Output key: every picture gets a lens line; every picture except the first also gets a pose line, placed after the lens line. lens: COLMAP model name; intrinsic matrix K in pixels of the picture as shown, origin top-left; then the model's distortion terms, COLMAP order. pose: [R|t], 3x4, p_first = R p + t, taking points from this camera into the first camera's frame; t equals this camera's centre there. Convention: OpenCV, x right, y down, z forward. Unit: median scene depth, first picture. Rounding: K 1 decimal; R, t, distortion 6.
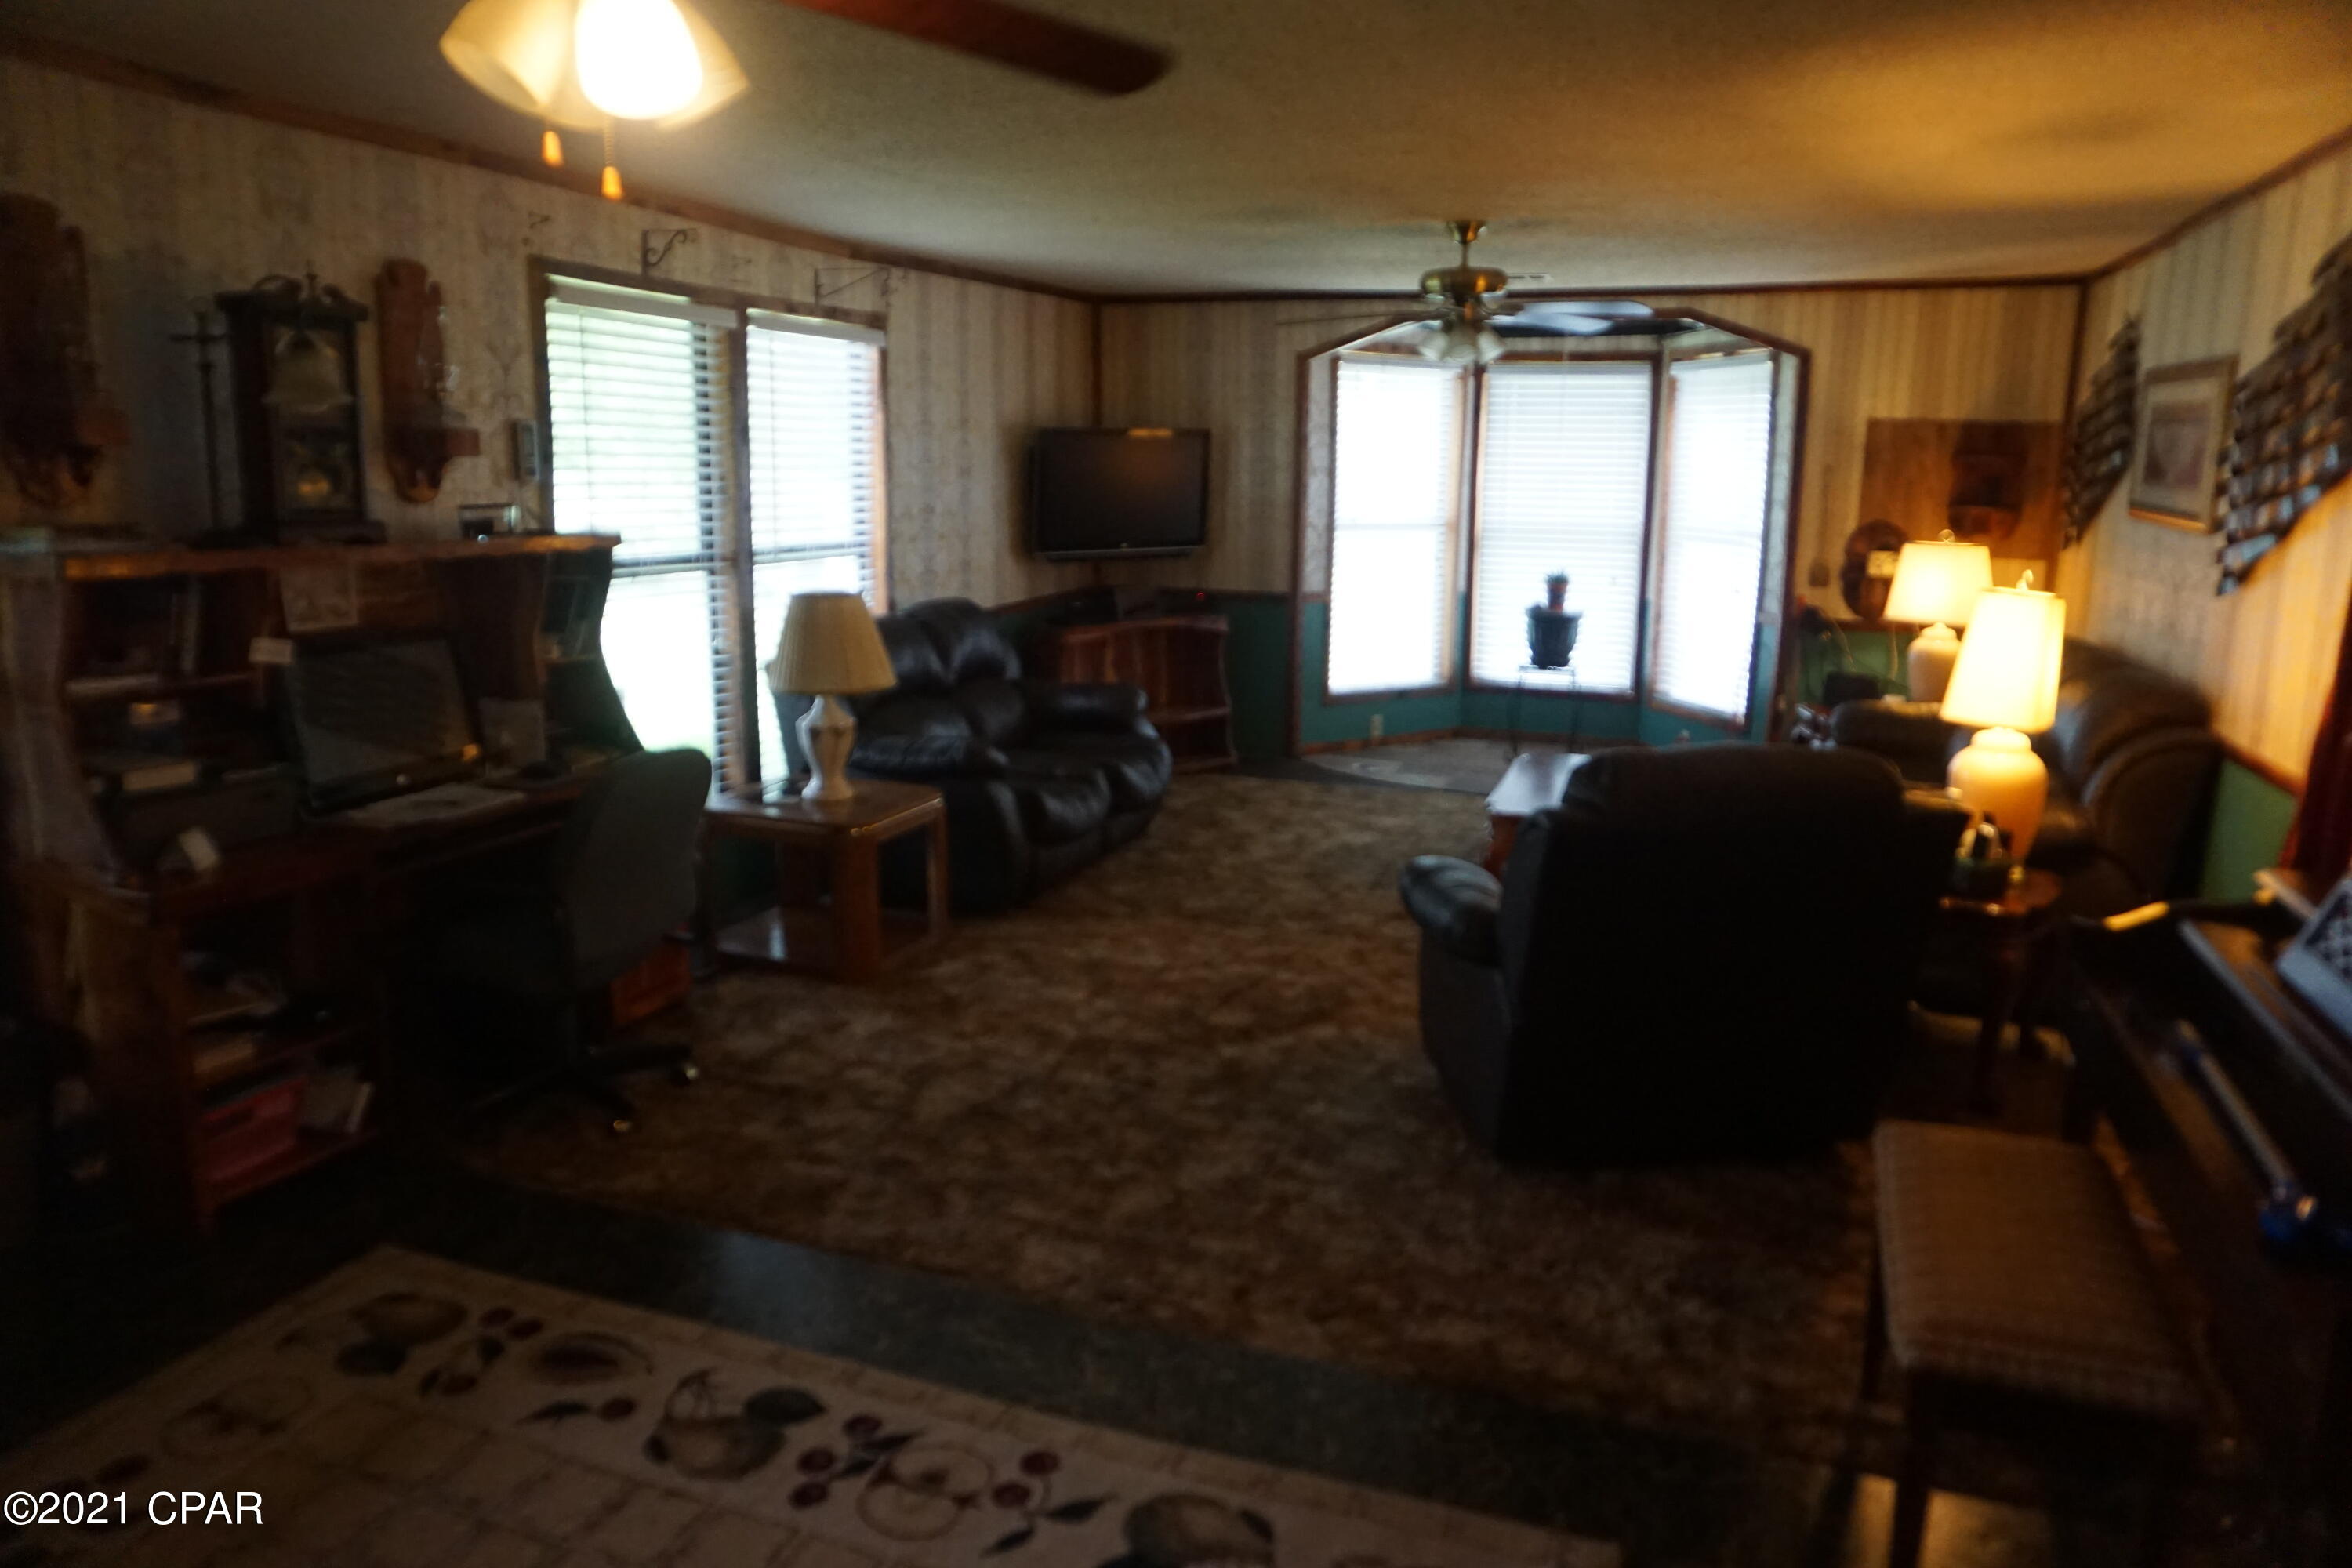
lens RADIAL K [[1588.0, 0, 1174.3], [0, 1588.0, 784.5], [0, 0, 1]] dist [-0.059374, 0.035136]
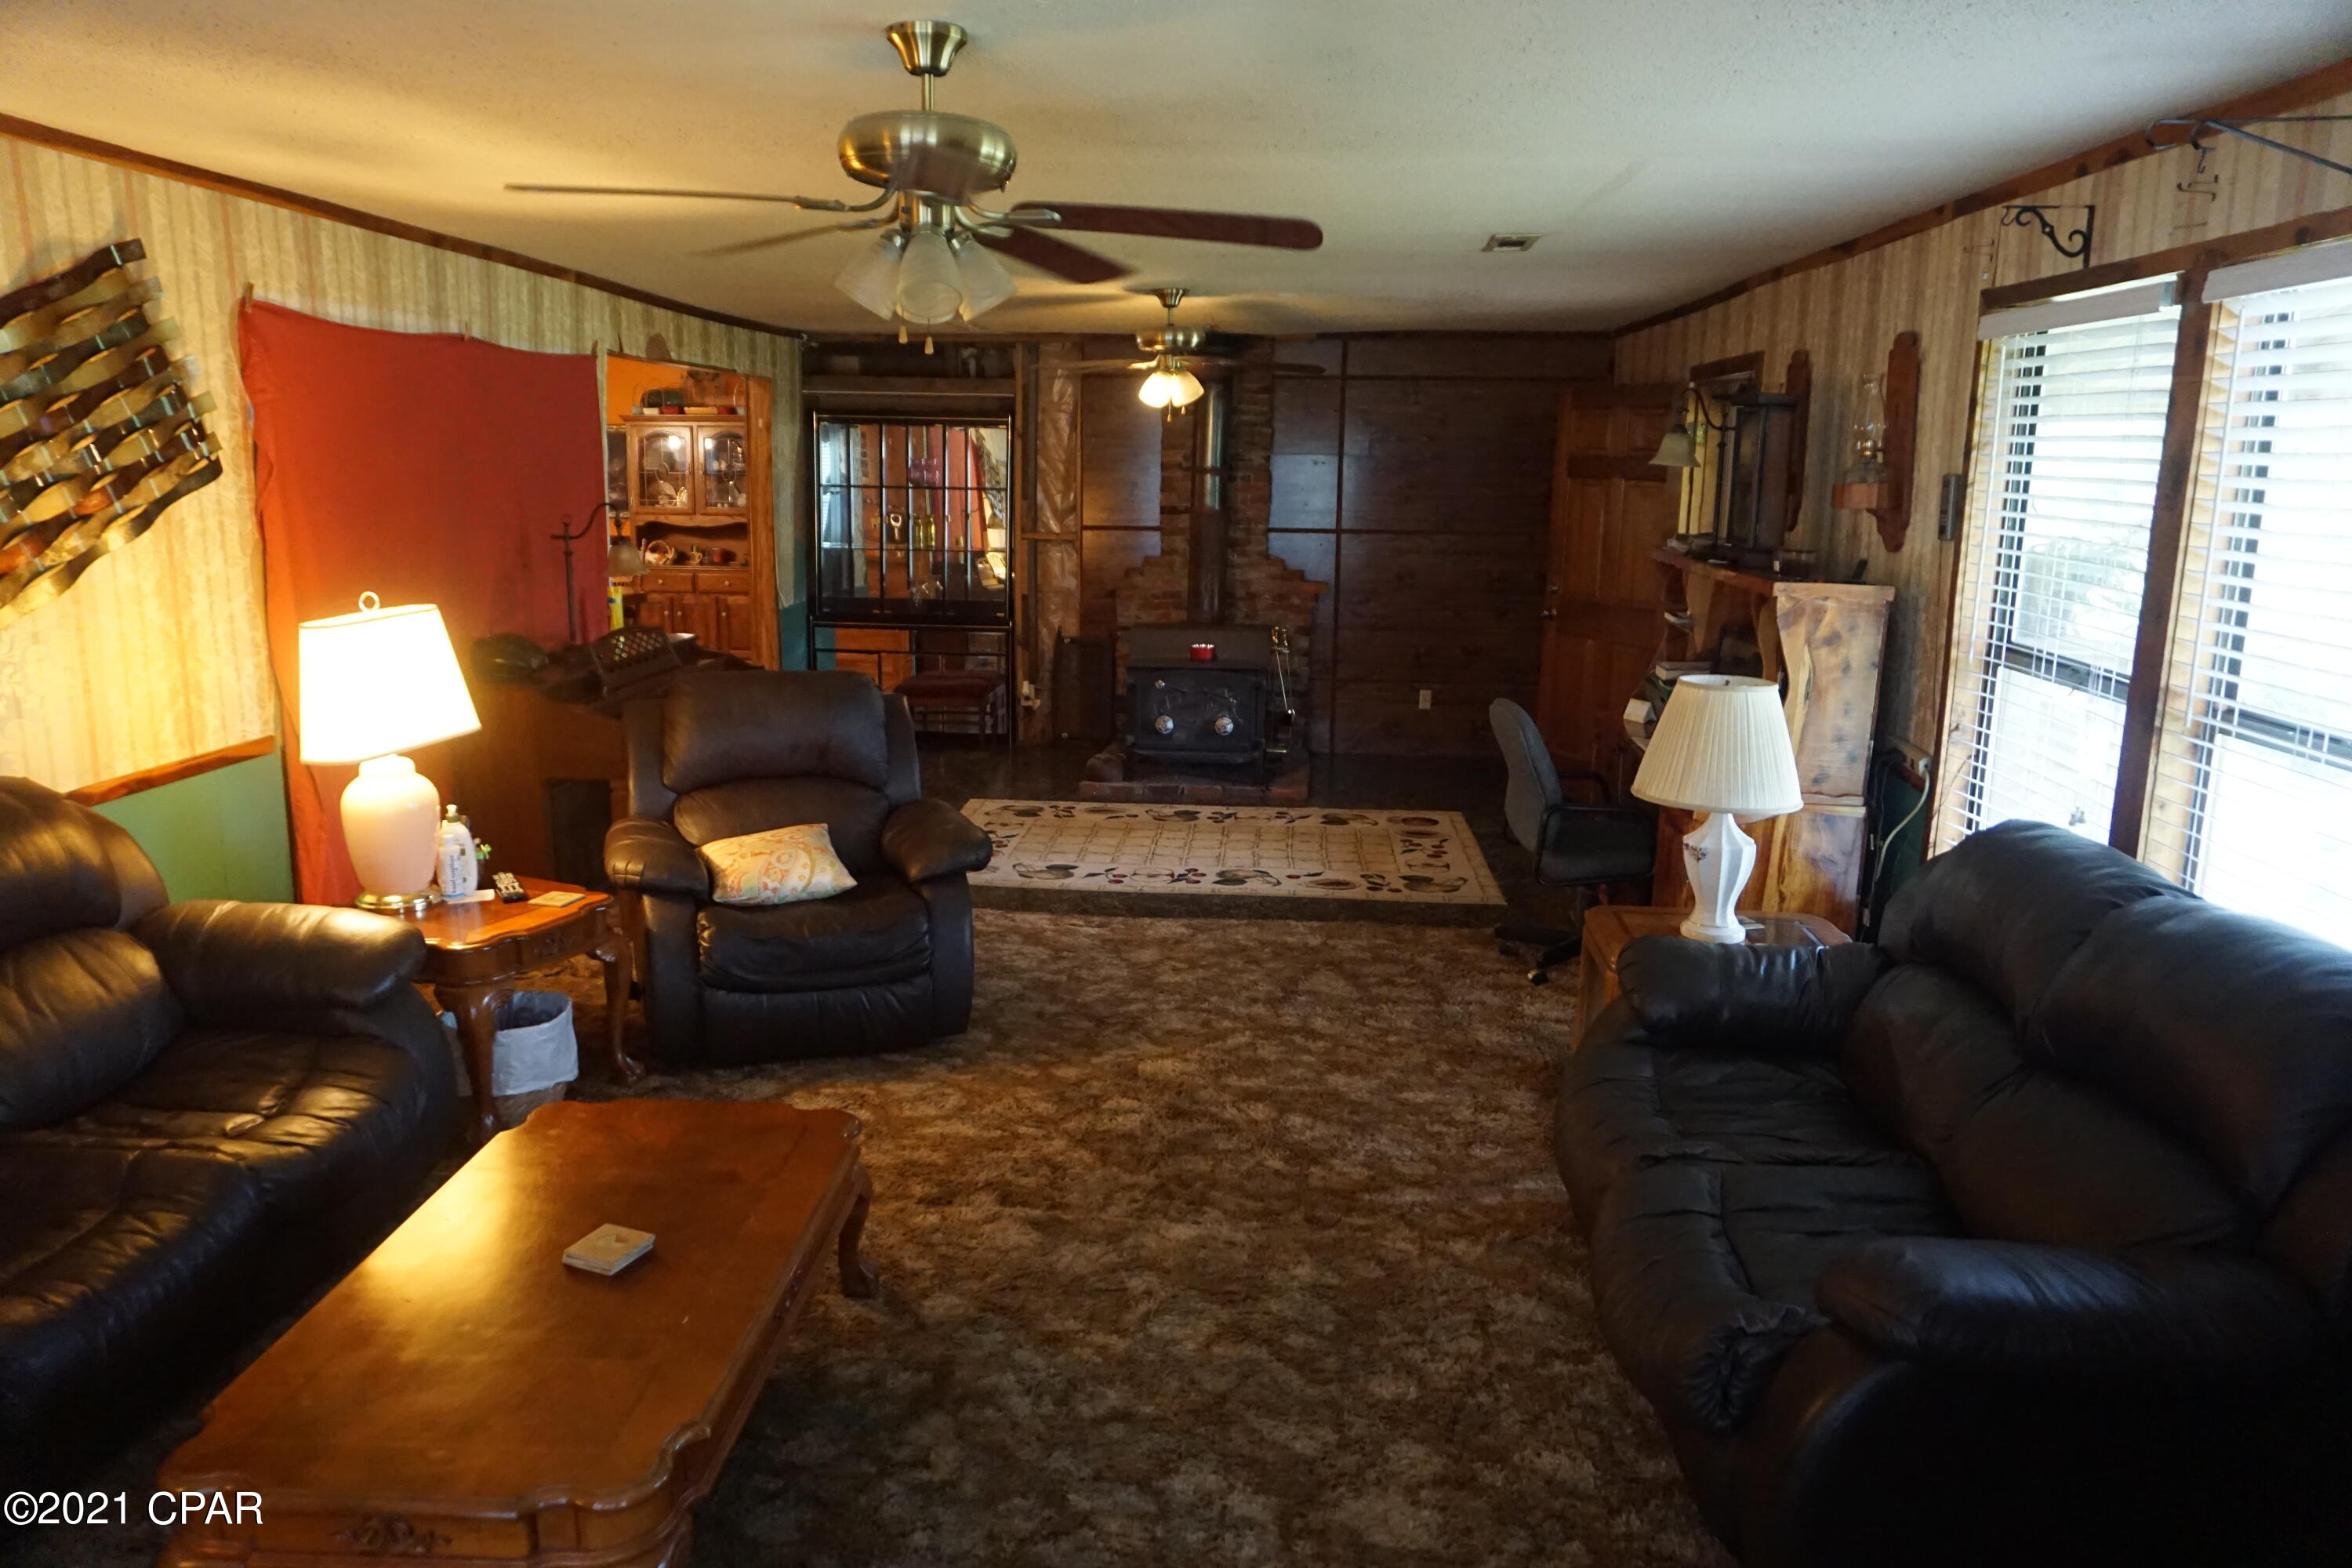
lens RADIAL K [[1588.0, 0, 1178.4], [0, 1588.0, 779.6], [0, 0, 1]] dist [-0.059374, 0.035136]
pose [[-0.959418, 0.038849, -0.279300, 0.484901], [-0.073872, 0.921249, 0.381895, -0.650330], [0.272141, 0.387029, -0.880992, 2.962667]]
